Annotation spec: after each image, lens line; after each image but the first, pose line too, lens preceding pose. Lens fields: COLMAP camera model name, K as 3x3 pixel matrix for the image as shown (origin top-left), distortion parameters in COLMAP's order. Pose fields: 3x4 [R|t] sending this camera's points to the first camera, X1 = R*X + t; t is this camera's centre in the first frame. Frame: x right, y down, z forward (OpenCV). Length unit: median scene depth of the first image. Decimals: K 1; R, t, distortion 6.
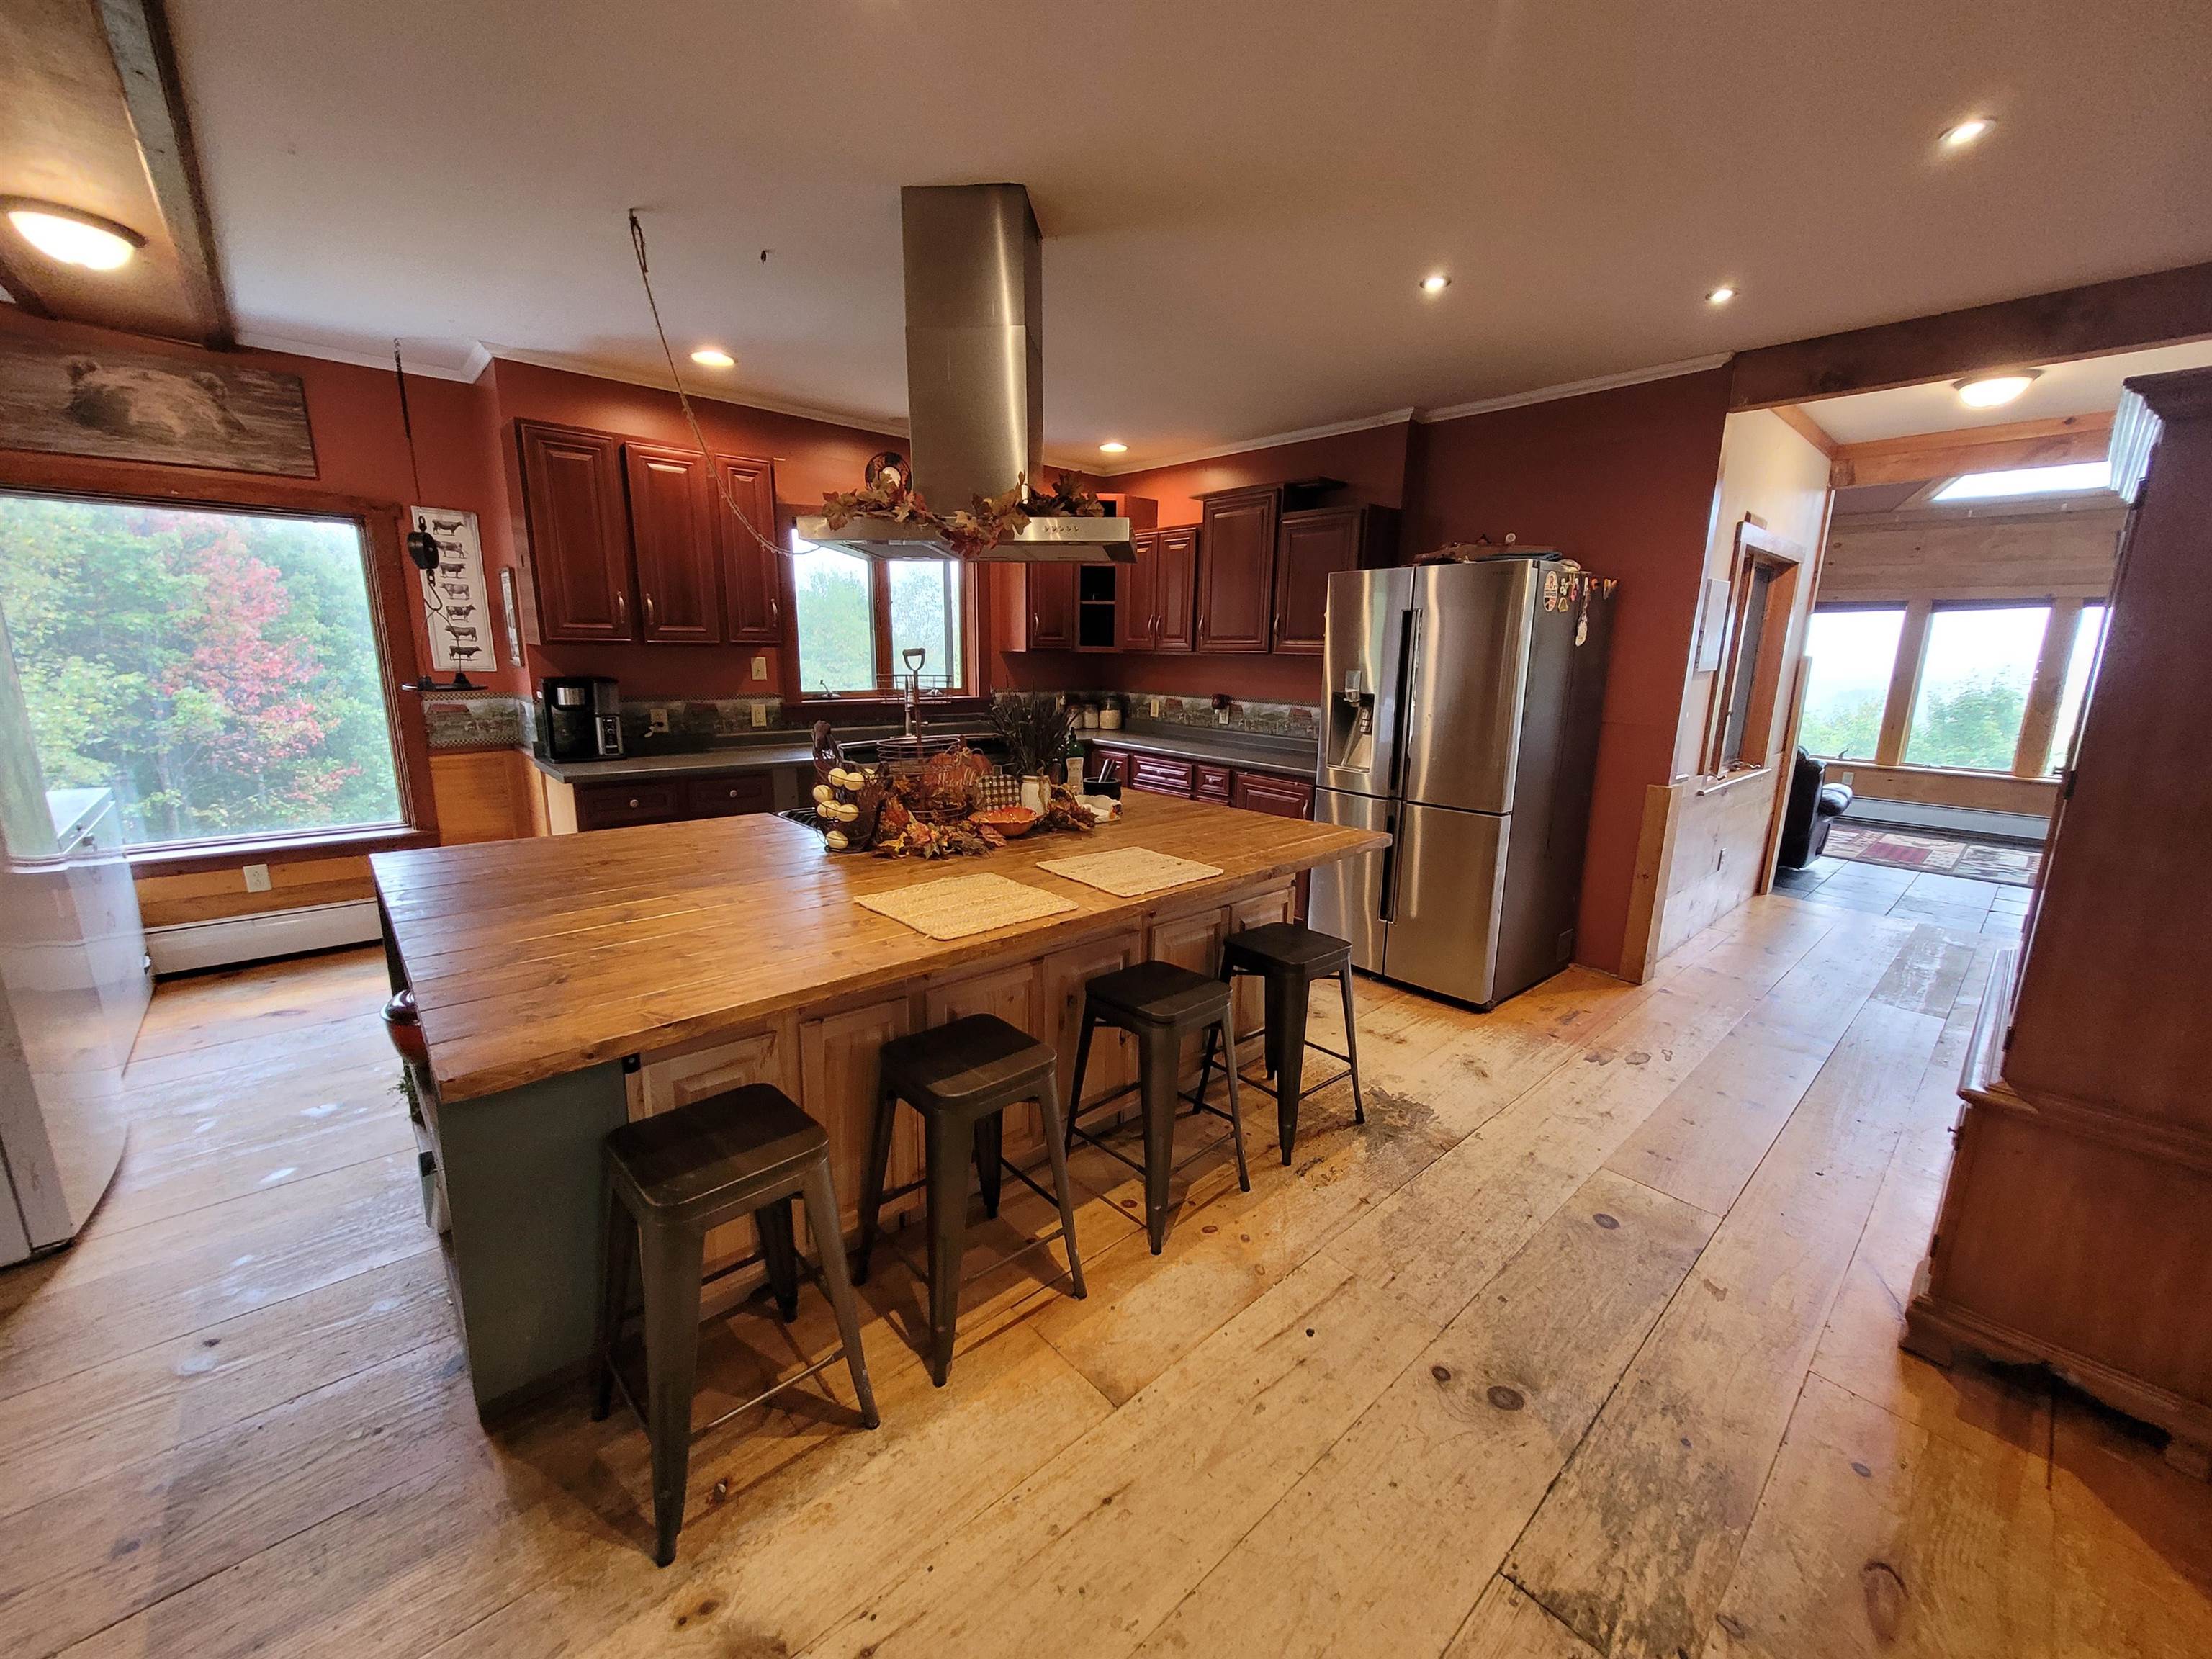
lens RADIAL K [[876.9, 0, 1115.3], [0, 876.9, 860.4], [0, 0, 1]] dist [0.022337, -0.017730]
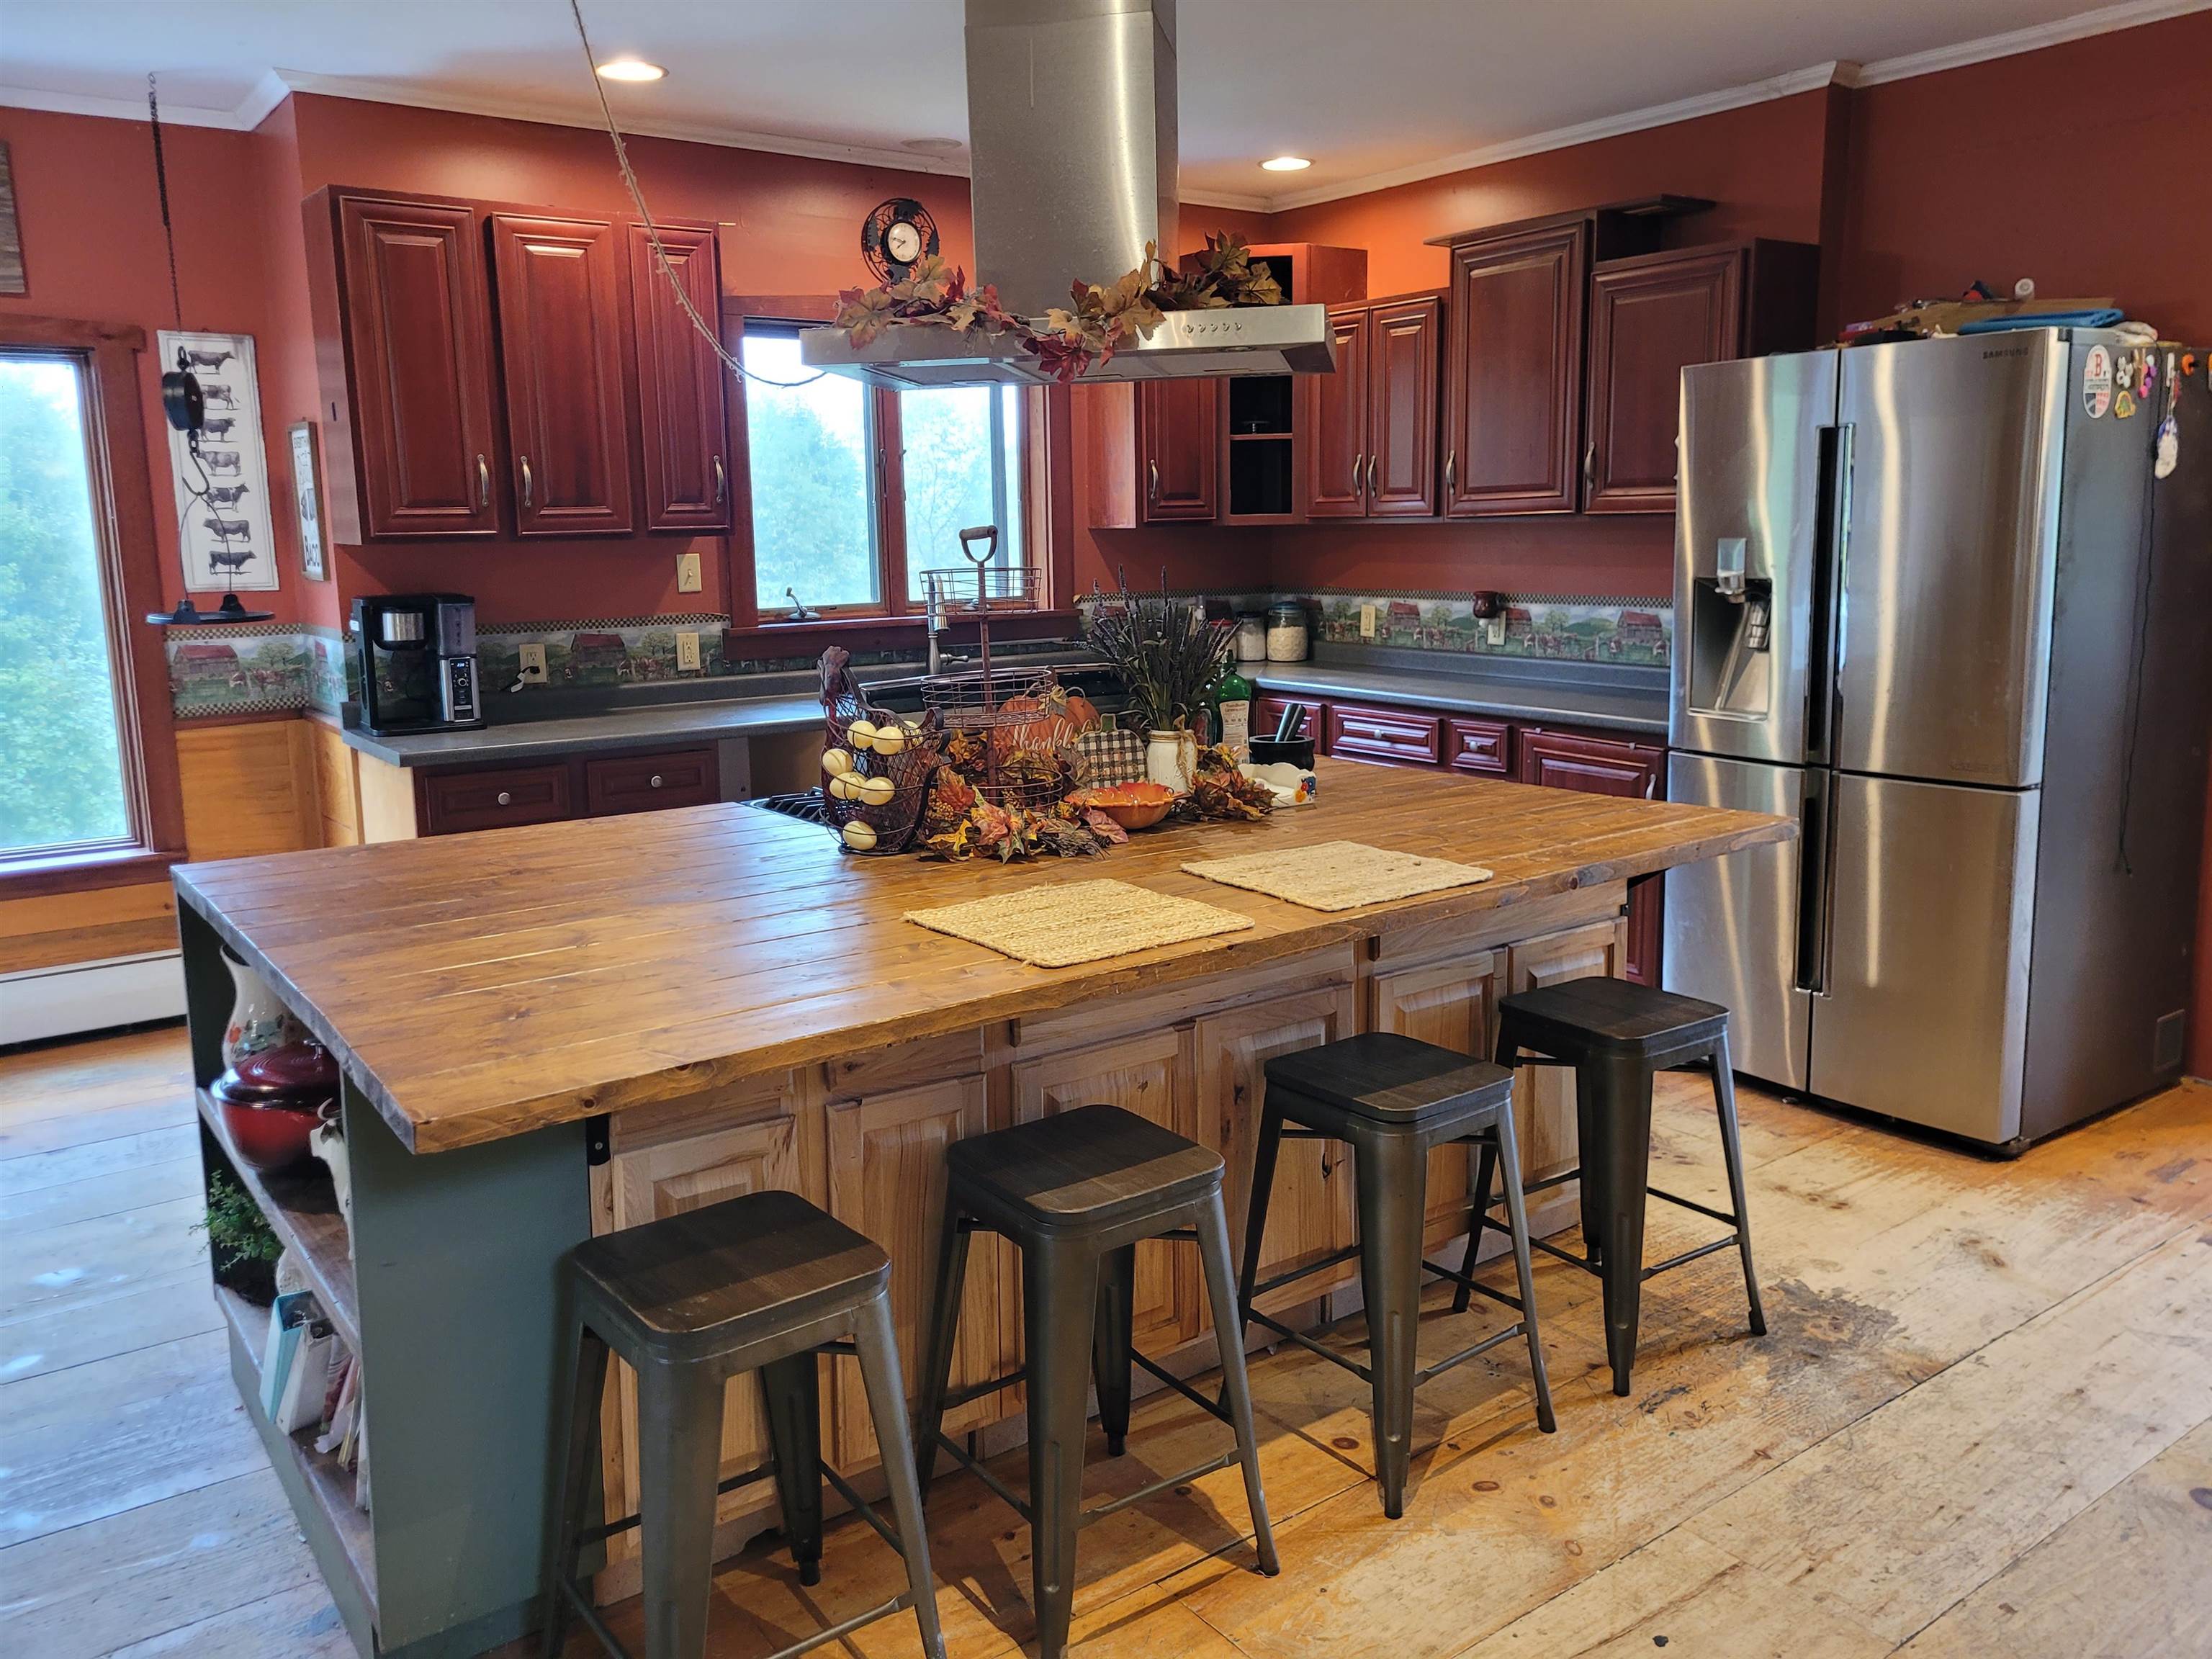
lens RADIAL K [[1698.0, 0, 1106.0], [0, 1698.0, 829.5], [0, 0, 1]] dist [0.056420, -0.063276]
pose [[0.993922, -0.017248, -0.108723, -0.010225], [0.010979, 0.998256, -0.057998, 0.037963], [0.109534, 0.056452, 0.992379, -0.152518]]
